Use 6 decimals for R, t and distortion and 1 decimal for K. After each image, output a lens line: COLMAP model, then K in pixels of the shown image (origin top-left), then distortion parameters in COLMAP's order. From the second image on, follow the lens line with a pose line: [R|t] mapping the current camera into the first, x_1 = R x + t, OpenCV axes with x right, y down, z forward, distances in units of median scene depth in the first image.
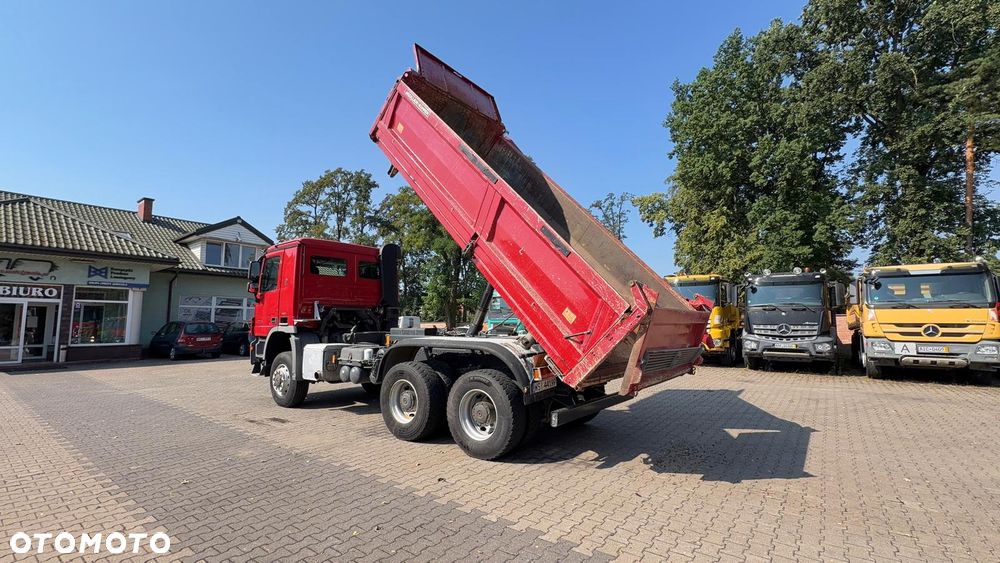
lens RADIAL K [[439.3, 0, 502.1], [0, 439.3, 277.4], [0, 0, 1]] dist [-0.009231, 0.000827]
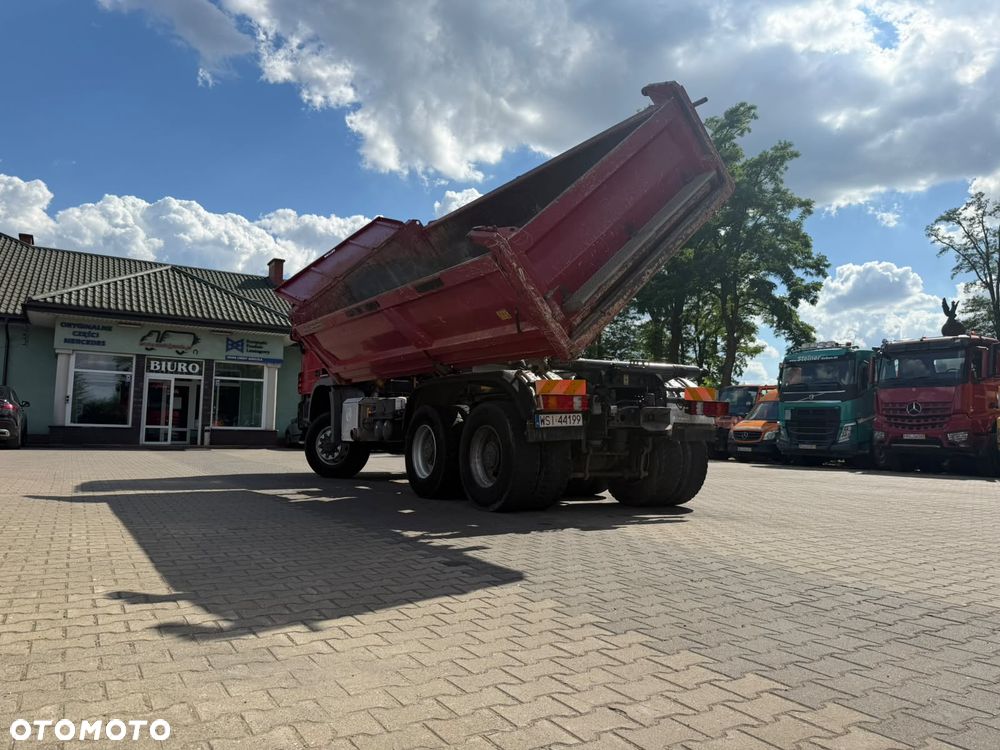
lens RADIAL K [[714.1, 0, 500.0], [0, 714.1, 375.0], [0, 0, 1]] dist [0.014121, -0.026382]
pose [[0.922493, 0.010497, -0.385871, 0.119292], [0.003006, 0.999405, 0.034373, 0.000026], [0.386002, -0.032869, 0.921912, -0.120567]]
